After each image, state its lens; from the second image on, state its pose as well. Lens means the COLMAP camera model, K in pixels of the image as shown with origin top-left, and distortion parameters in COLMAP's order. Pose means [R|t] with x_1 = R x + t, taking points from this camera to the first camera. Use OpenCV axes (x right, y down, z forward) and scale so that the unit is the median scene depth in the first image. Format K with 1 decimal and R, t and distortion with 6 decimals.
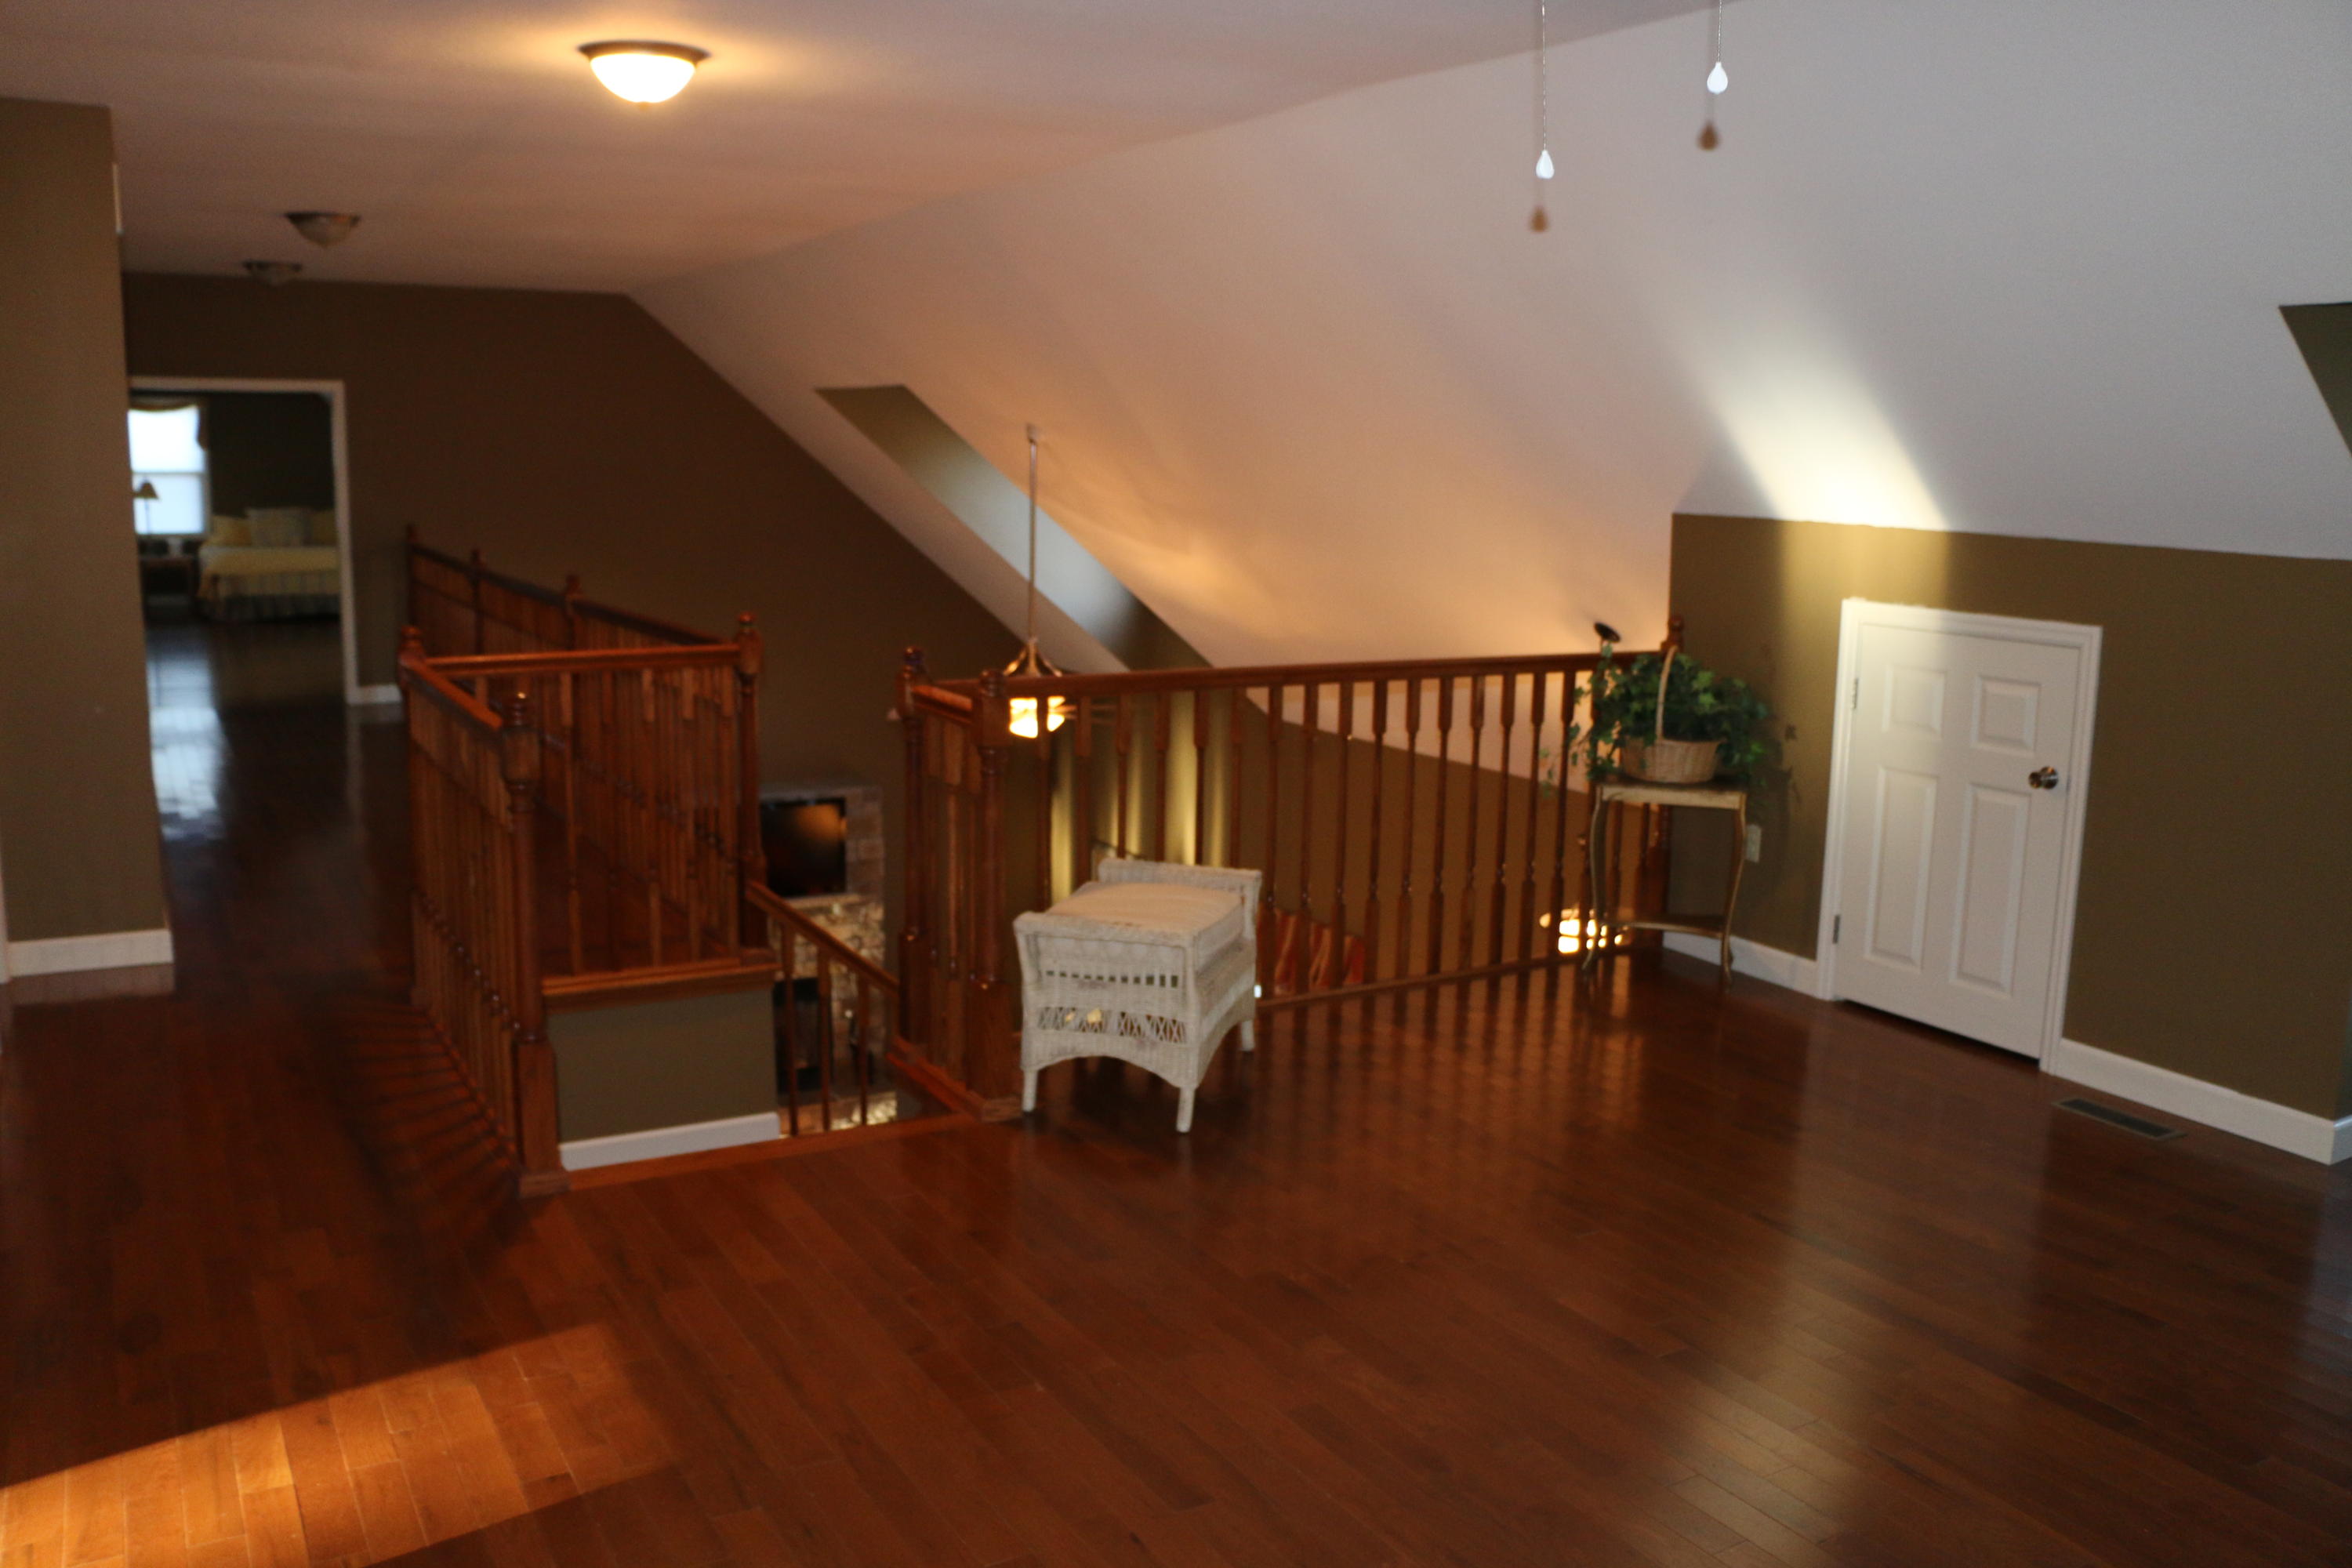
lens RADIAL K [[1897.7, 0, 1176.0], [0, 1897.7, 784.0], [0, 0, 1]] dist [-0.058531, -0.002889]
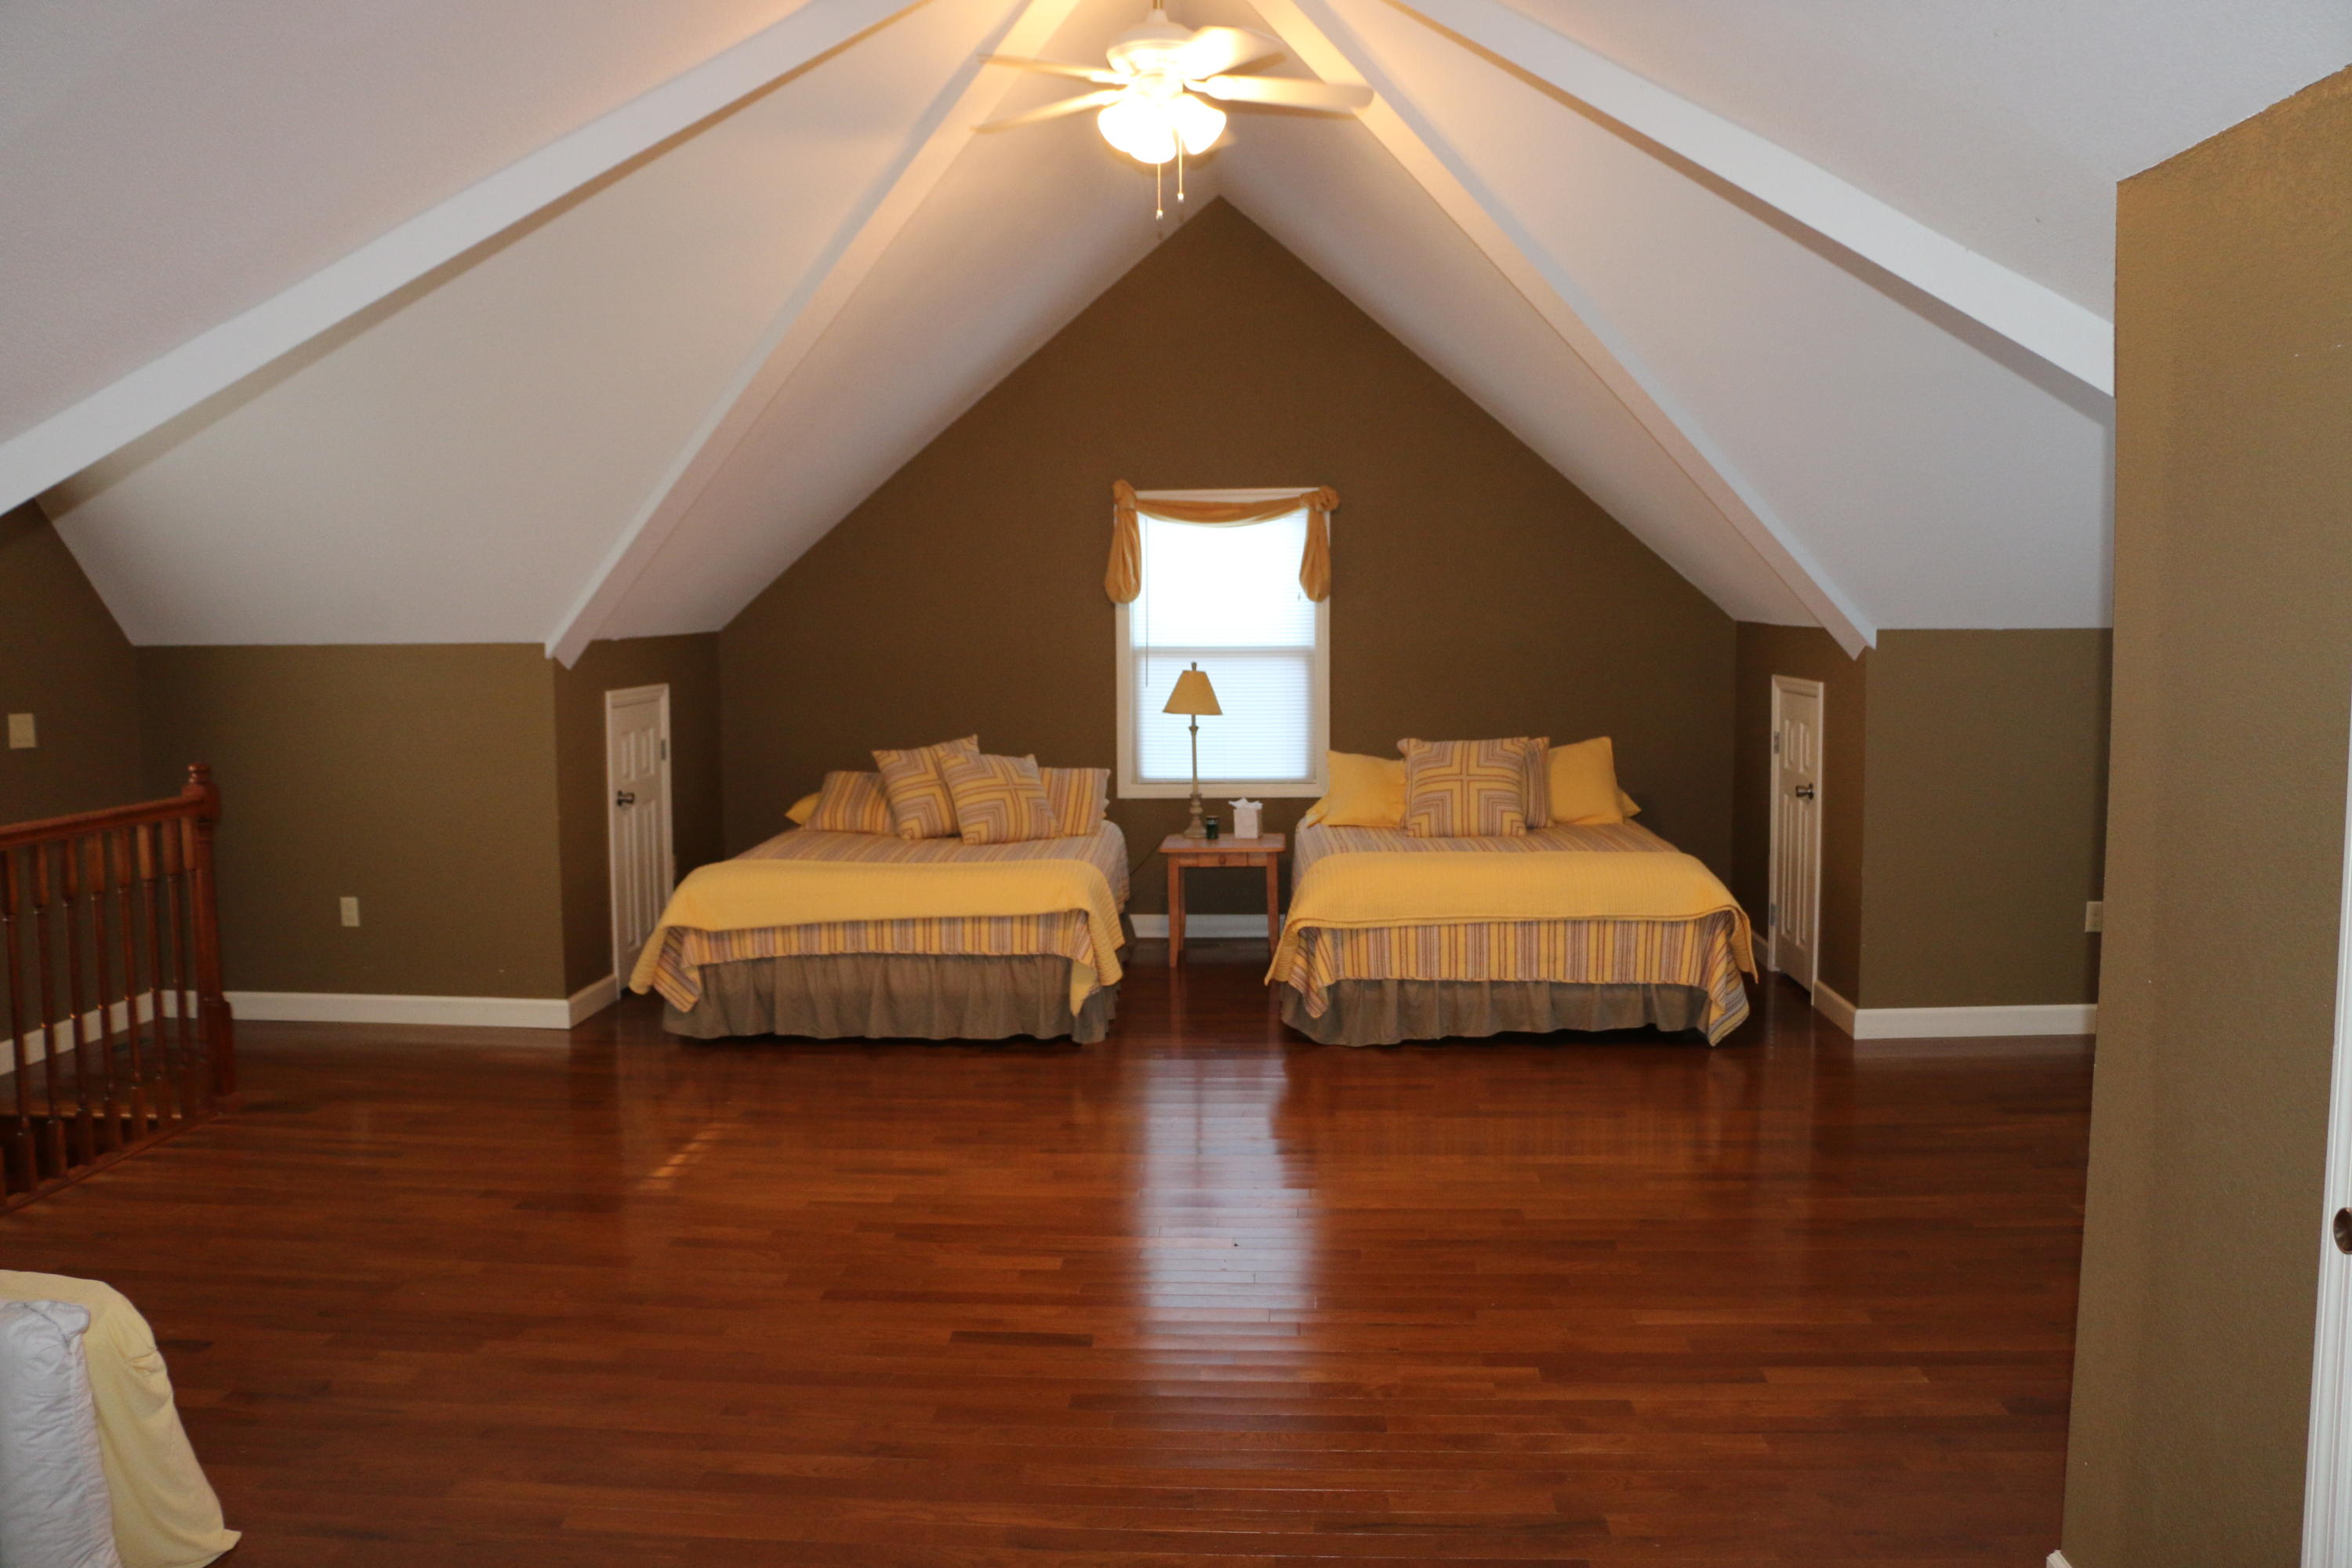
lens RADIAL K [[1863.5, 0, 1176.0], [0, 1863.5, 784.0], [0, 0, 1]] dist [-0.247597, 0.193073]
pose [[0.834710, 0.025935, -0.550079, -0.306996], [-0.070485, 0.995706, -0.060011, -0.107533], [0.546161, 0.088864, 0.832954, 0.619634]]
